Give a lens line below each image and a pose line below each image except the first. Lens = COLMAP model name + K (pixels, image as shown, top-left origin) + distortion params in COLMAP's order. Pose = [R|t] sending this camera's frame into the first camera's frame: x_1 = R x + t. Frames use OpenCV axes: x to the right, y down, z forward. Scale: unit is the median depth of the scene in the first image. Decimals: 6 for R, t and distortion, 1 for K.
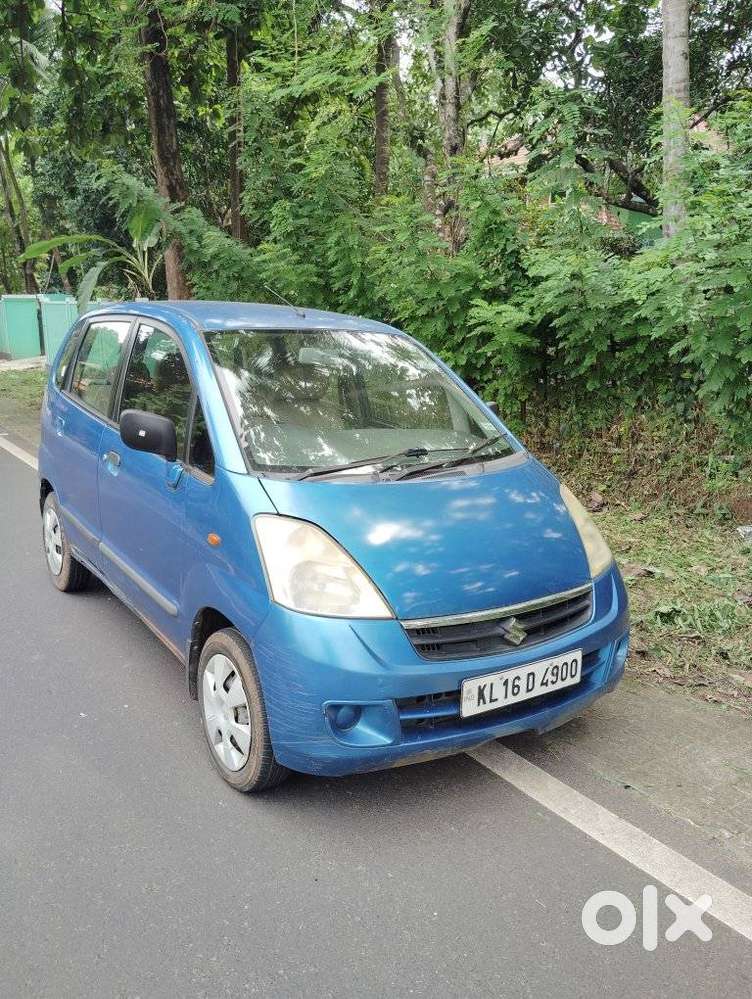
lens RADIAL K [[817.5, 0, 376.0], [0, 817.5, 499.5], [0, 0, 1]] dist [0.082380, -0.178313]
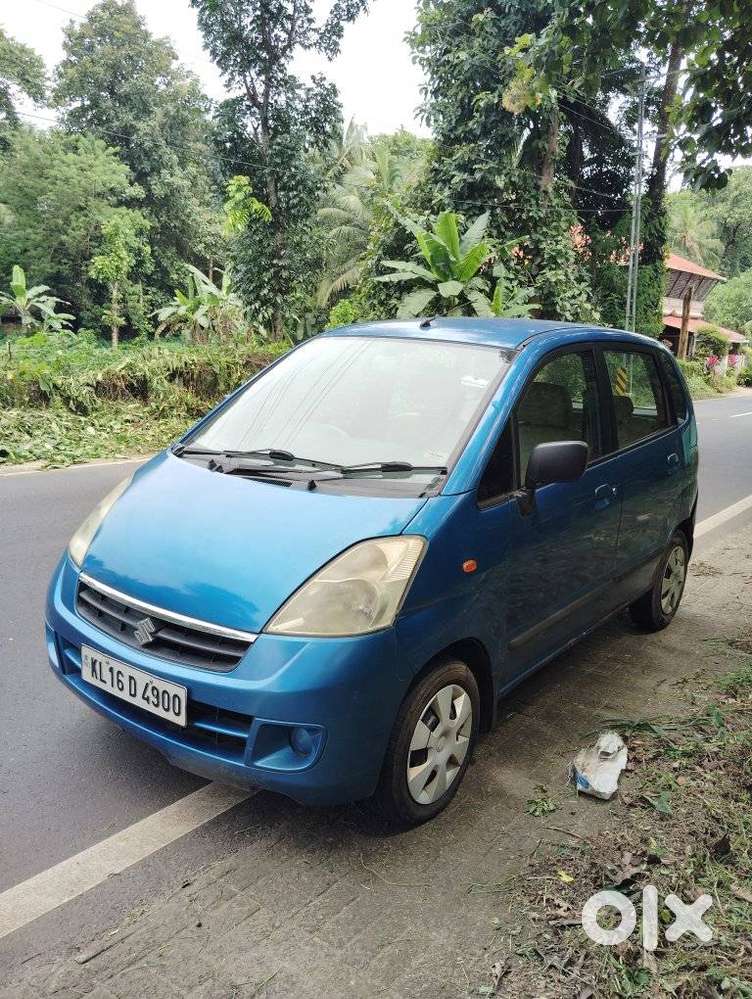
lens RADIAL K [[817.5, 0, 376.0], [0, 817.5, 499.5], [0, 0, 1]] dist [0.082380, -0.178313]
pose [[0.340076, 0.176961, -0.923598, 1.092378], [-0.236229, 0.966718, 0.098242, -0.143220], [0.910244, 0.184771, 0.370561, 0.836868]]
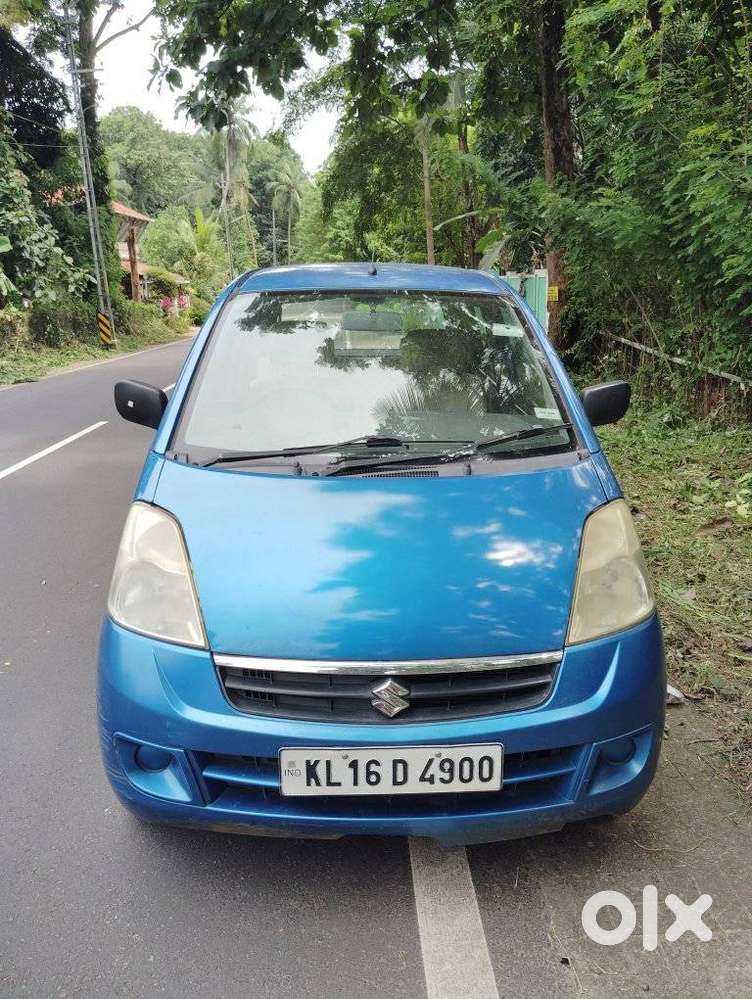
lens RADIAL K [[817.5, 0, 376.0], [0, 817.5, 499.5], [0, 0, 1]] dist [0.082380, -0.178313]
pose [[0.850596, 0.100401, -0.516145, 0.501511], [-0.084564, 0.994944, 0.054177, -0.050412], [0.518975, -0.002435, 0.854786, 0.364464]]
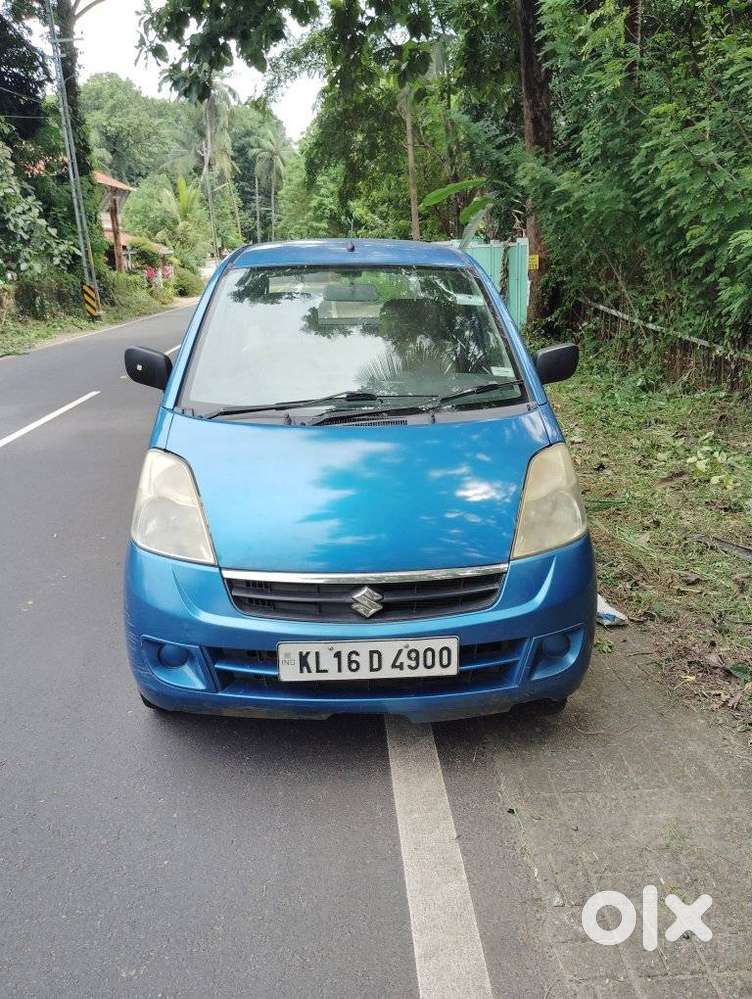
lens RADIAL K [[820.8, 0, 376.6], [0, 820.8, 496.5], [0, 0, 1]] dist [0.068894, -0.143016]
pose [[0.859252, 0.105643, -0.500525, 0.596421], [-0.073050, 0.993756, 0.084342, -0.028378], [0.506310, -0.035908, 0.861604, 0.234379]]
